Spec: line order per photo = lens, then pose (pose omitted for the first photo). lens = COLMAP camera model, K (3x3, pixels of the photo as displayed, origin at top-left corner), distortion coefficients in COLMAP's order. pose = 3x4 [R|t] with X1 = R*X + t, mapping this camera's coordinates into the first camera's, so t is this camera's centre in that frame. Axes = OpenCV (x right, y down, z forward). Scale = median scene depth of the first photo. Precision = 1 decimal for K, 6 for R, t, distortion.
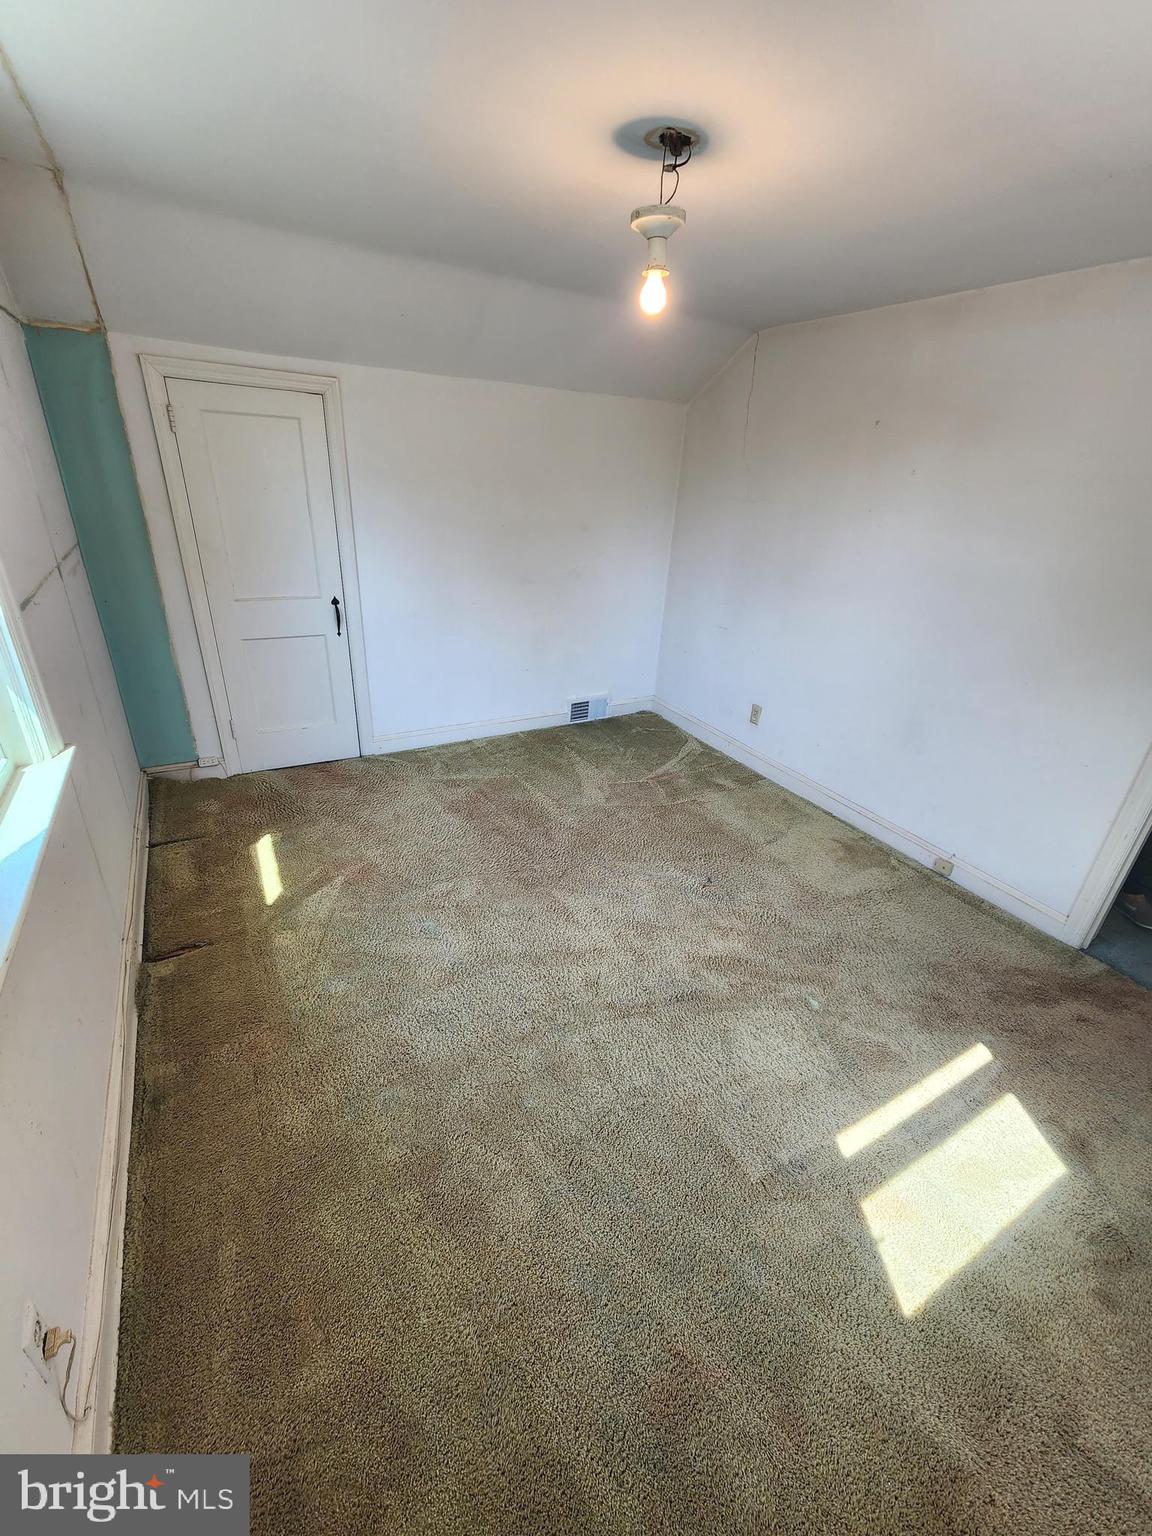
lens RADIAL K [[633.8, 0, 589.0], [0, 633.8, 770.8], [0, 0, 1]] dist [0.002768, -0.001713]
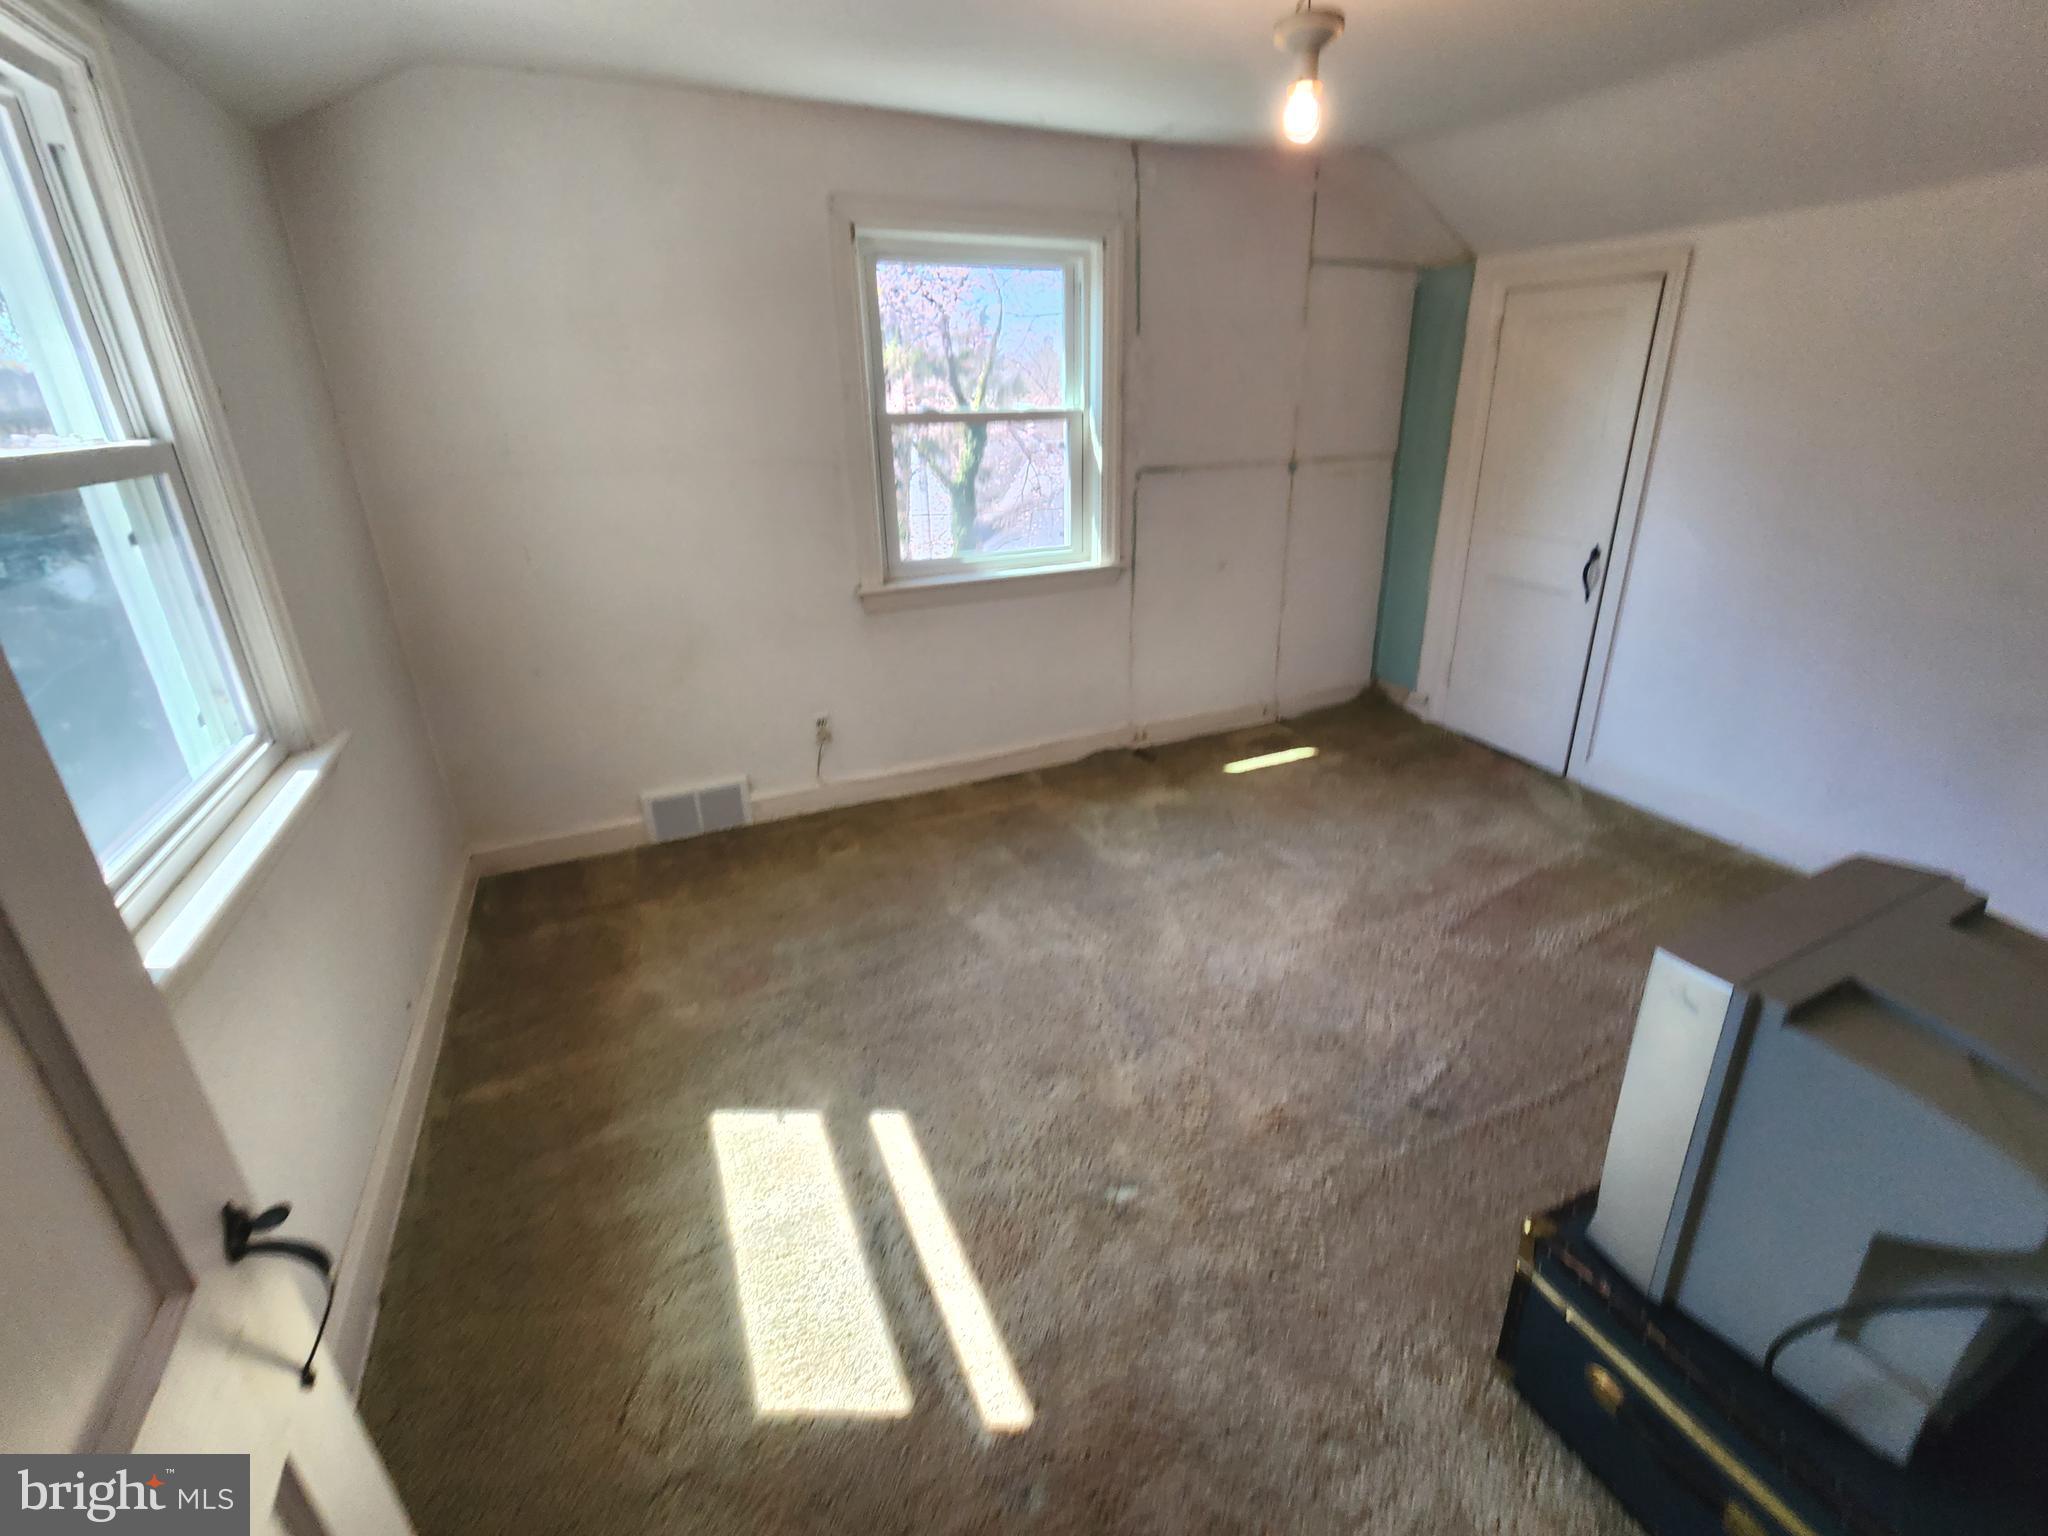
lens RADIAL K [[894.3, 0, 1073.3], [0, 894.3, 729.9], [0, 0, 1]] dist [-0.001558, 0.000166]
pose [[-0.067306, 0.304685, -0.950072, 0.880590], [-0.421123, 0.854578, 0.303894, -0.204007], [0.904503, 0.420552, 0.070792, 0.627129]]
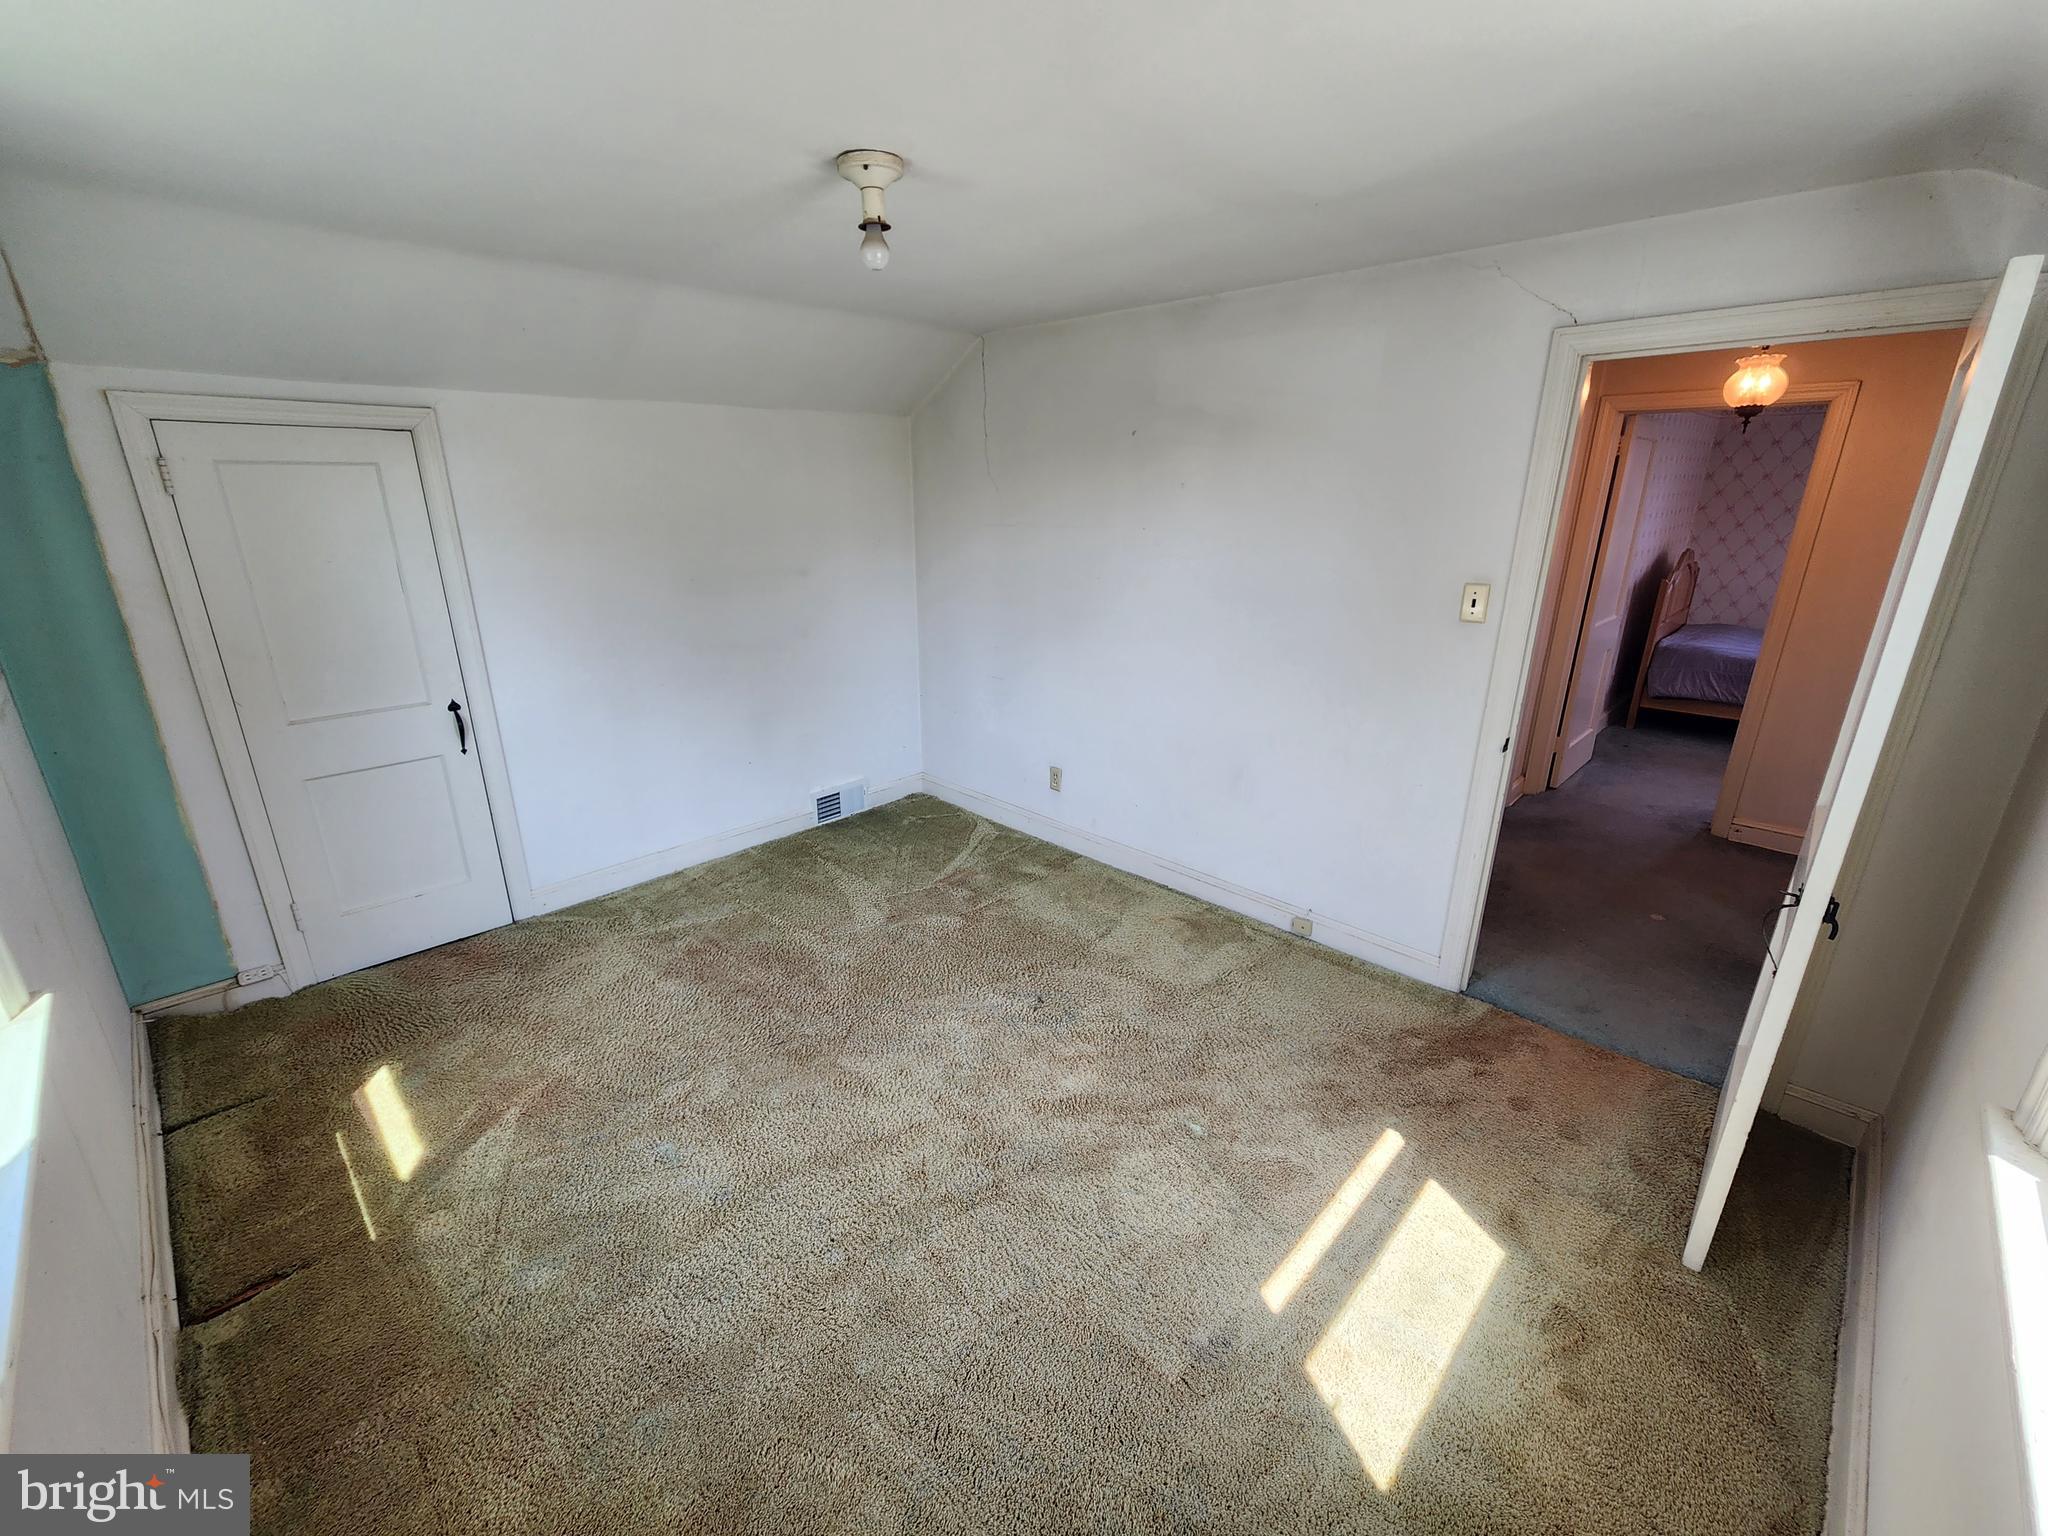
lens RADIAL K [[845.1, 0, 1033.4], [0, 845.1, 761.8], [0, 0, 1]] dist [0.002768, -0.001713]
pose [[0.959829, -0.137854, 0.244385, -0.034470], [0.166065, 0.981156, -0.098770, -0.014342], [-0.226164, 0.135386, 0.964635, -0.040055]]
